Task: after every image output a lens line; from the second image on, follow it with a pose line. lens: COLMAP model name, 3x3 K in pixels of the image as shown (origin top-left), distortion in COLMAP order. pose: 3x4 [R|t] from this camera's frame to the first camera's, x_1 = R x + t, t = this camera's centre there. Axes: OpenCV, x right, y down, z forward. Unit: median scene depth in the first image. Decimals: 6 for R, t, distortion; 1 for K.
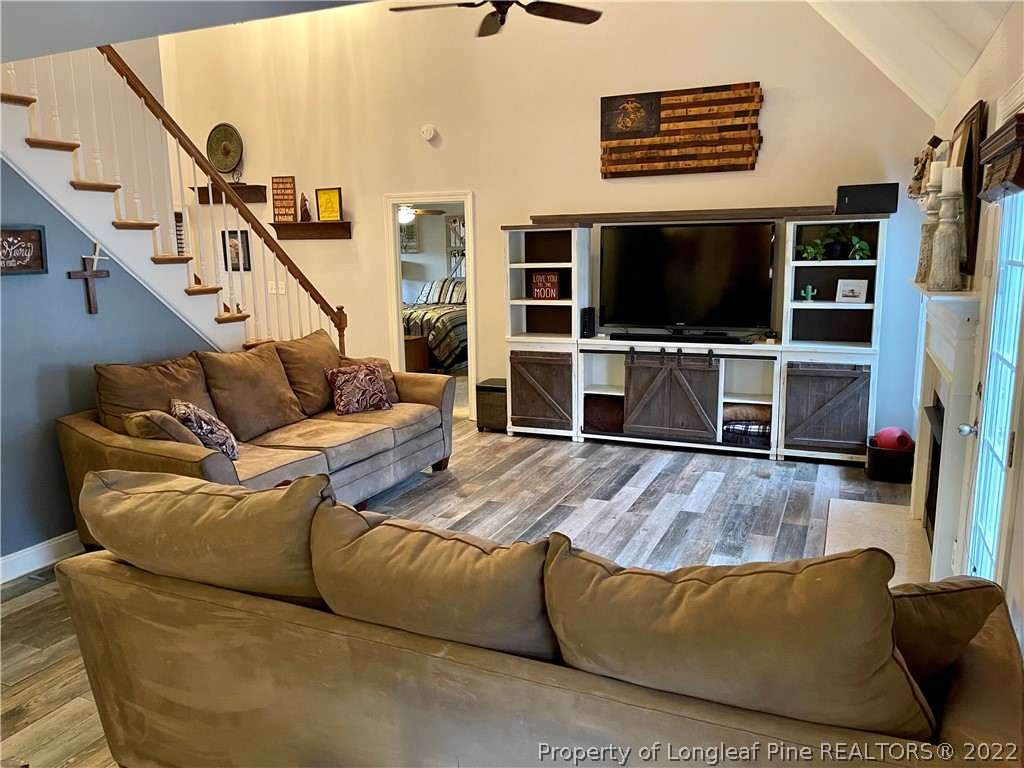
lens RADIAL K [[776.8, 0, 508.8], [0, 776.8, 383.7], [0, 0, 1]] dist [0.068063, -0.087139]
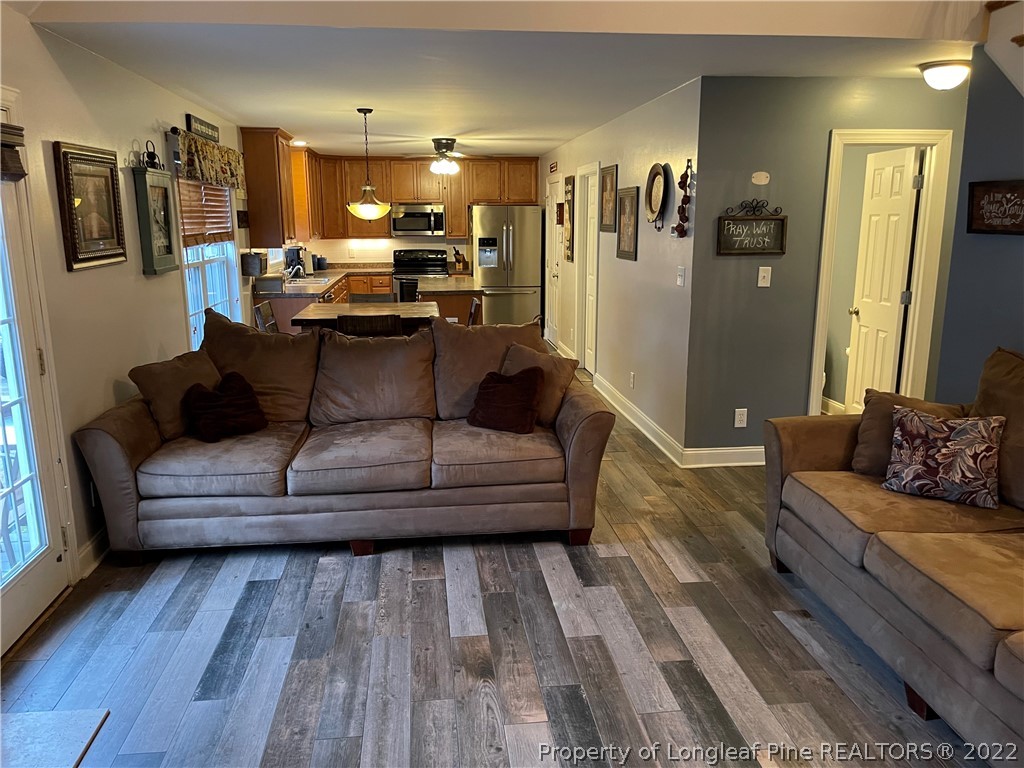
lens RADIAL K [[776.8, 0, 508.4], [0, 776.8, 382.4], [0, 0, 1]] dist [0.068063, -0.087139]
pose [[-0.863893, 0.123044, -0.488414, 0.230426], [-0.068966, 0.931671, 0.356697, -0.173186], [0.498931, 0.341832, -0.796378, 0.981629]]
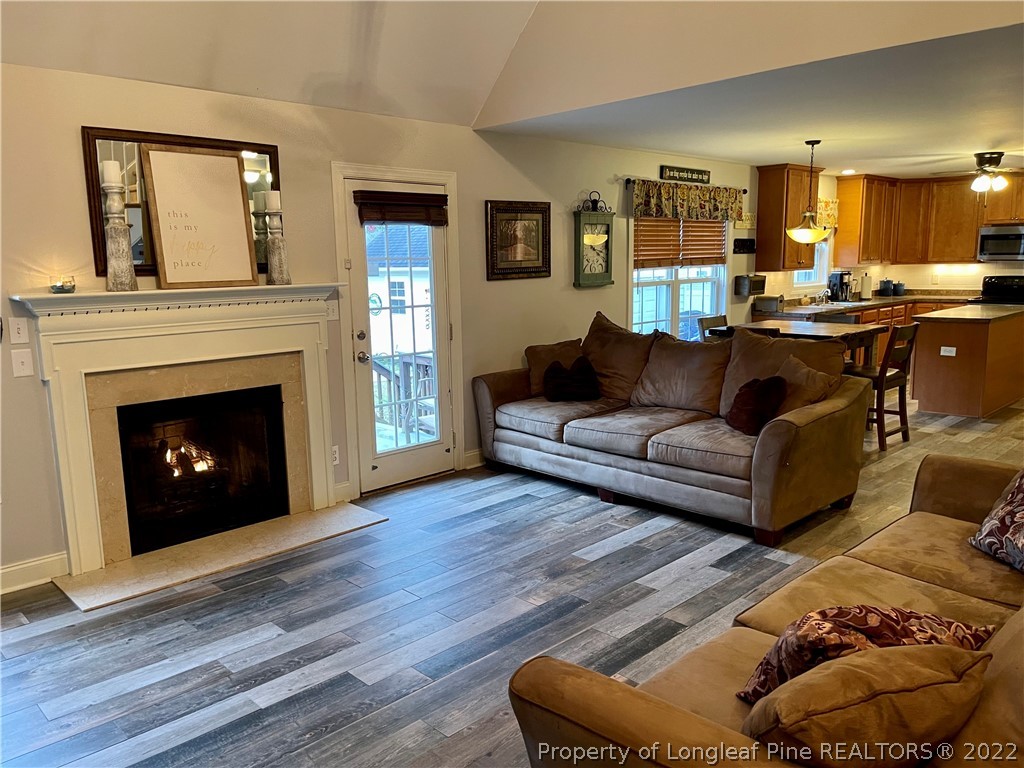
lens RADIAL K [[776.8, 0, 504.4], [0, 776.8, 387.7], [0, 0, 1]] dist [0.068063, -0.087139]
pose [[-0.925999, -0.028893, 0.376418, -0.163689], [0.097543, 0.944901, 0.312486, -0.186800], [-0.364706, 0.326079, -0.872159, 1.176745]]
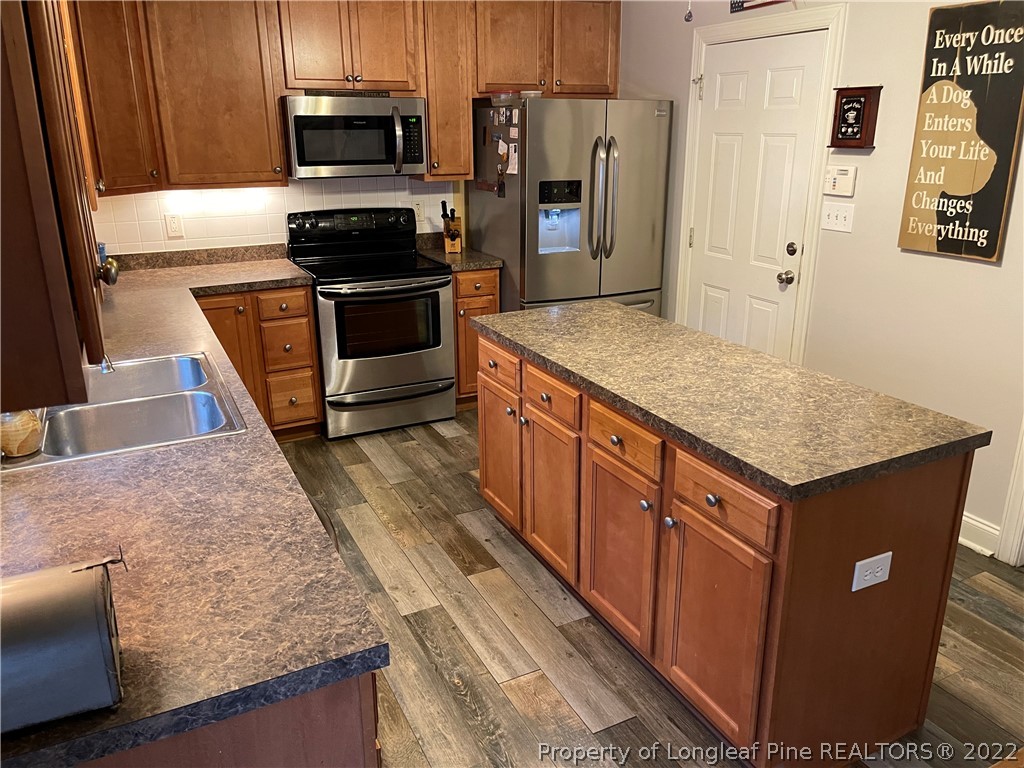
lens RADIAL K [[776.8, 0, 510.5], [0, 776.8, 376.2], [0, 0, 1]] dist [0.068063, -0.087139]
pose [[-0.635325, 0.254429, -0.729128, -0.030997], [-0.118276, 0.900969, 0.417452, 0.016514], [0.763134, 0.351456, -0.542315, -0.108705]]
